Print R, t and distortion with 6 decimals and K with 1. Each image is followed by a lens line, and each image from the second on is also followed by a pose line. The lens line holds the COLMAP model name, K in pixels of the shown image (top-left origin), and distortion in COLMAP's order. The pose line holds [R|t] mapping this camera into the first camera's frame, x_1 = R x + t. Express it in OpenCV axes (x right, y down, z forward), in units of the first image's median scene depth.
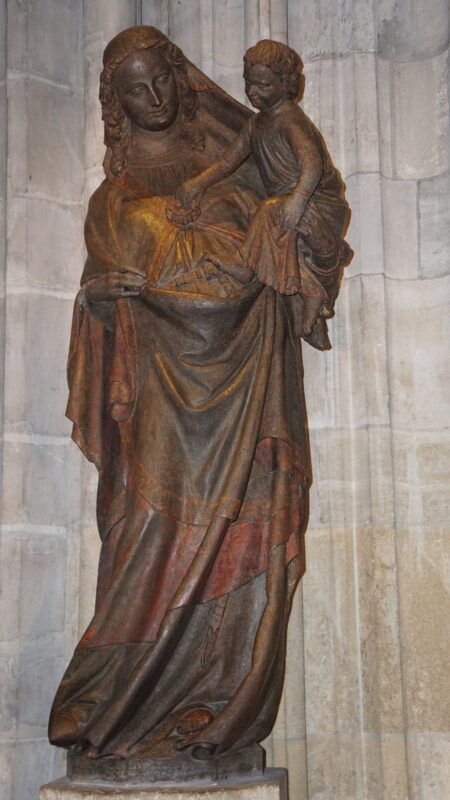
lens RADIAL K [[1221.8, 0, 226.9], [0, 1221.8, 397.1], [0, 0, 1]] dist [0.161954, 0.688220]
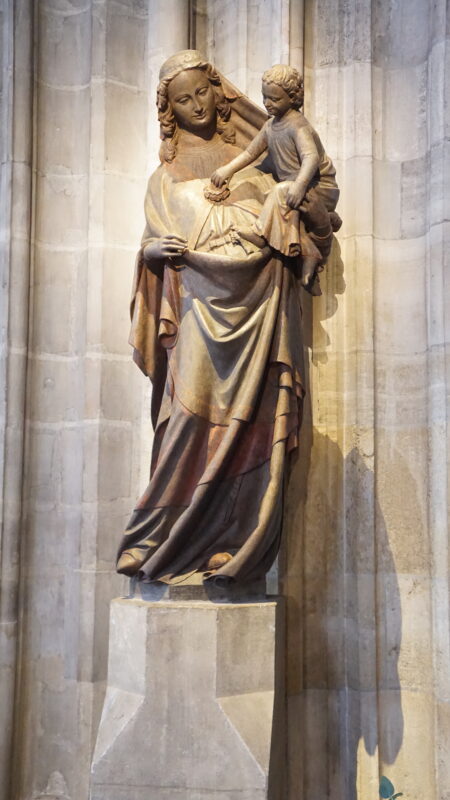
lens RADIAL K [[1014.7, 0, 227.2], [0, 1014.7, 394.9], [0, 0, 1]] dist [0.027286, 0.502532]
pose [[0.998454, 0.017406, -0.052794, 0.037159], [-0.012834, 0.996236, 0.085731, -0.024223], [0.054088, -0.084921, 0.994919, -0.119861]]
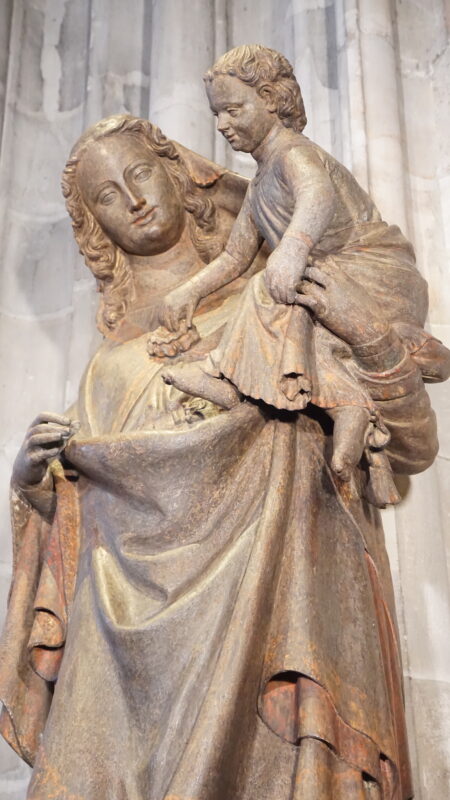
lens RADIAL K [[1221.8, 0, 226.9], [0, 1221.8, 397.1], [0, 0, 1]] dist [0.161954, 0.688220]
pose [[0.926548, -0.181719, -0.329373, 0.188058], [0.064753, 0.939558, -0.336211, 0.088685], [0.370561, 0.290187, 0.882313, 0.445418]]
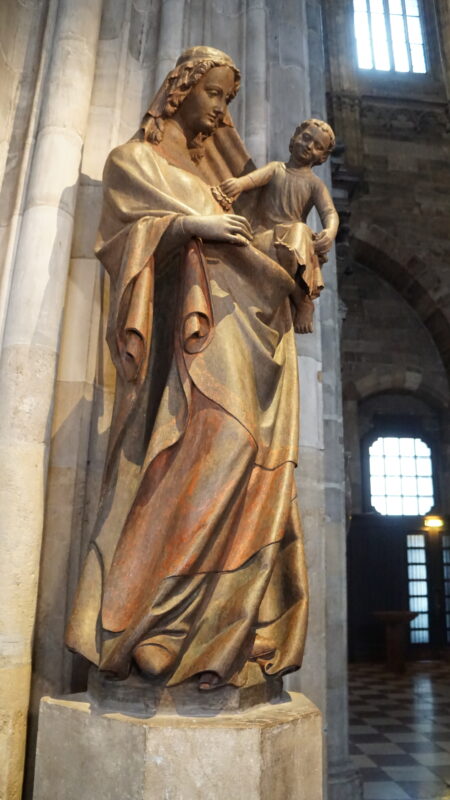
lens RADIAL K [[627.7, 0, 225.0], [0, 627.7, 400.0], [0, 0, 1]] dist [-0.190082, 0.146561]
pose [[0.586209, 0.255878, 0.768691, -0.423558], [-0.189868, 0.965780, -0.176689, 0.133292], [-0.787597, -0.042373, 0.614732, 0.609168]]
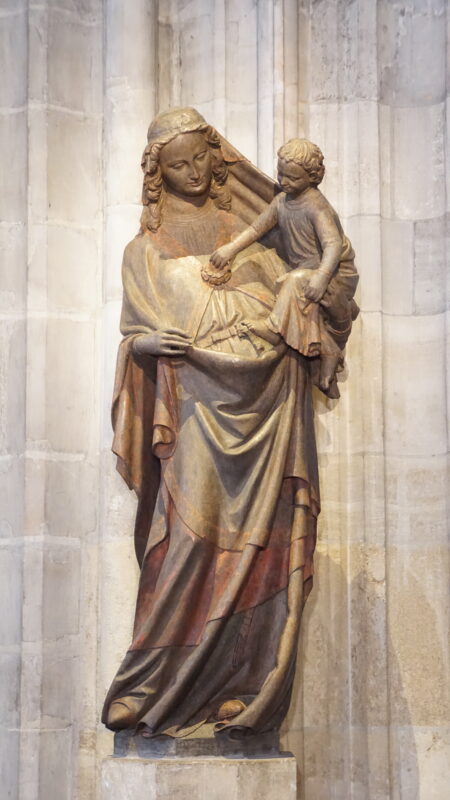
lens RADIAL K [[1830.0, 0, 229.1], [0, 1830.0, 390.6], [0, 0, 1]] dist [0.269814, 0.557956]
pose [[0.995968, 0.024681, 0.086246, -0.163071], [-0.029883, 0.997778, 0.059556, -0.139284], [-0.084584, -0.061893, 0.994492, -0.681945]]
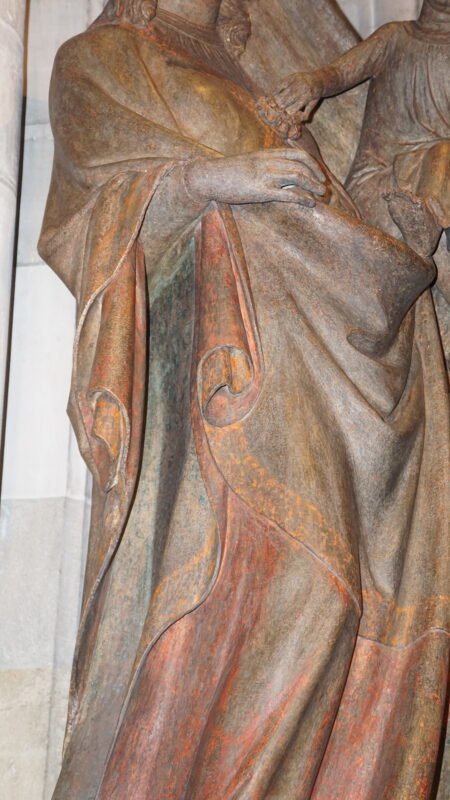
lens RADIAL K [[1221.8, 0, 226.9], [0, 1221.8, 397.1], [0, 0, 1]] dist [0.161954, 0.688220]
pose [[0.740657, 0.265084, 0.617379, -0.378717], [-0.145027, 0.960293, -0.238336, 0.122808], [-0.656044, 0.086989, 0.749692, 0.560136]]
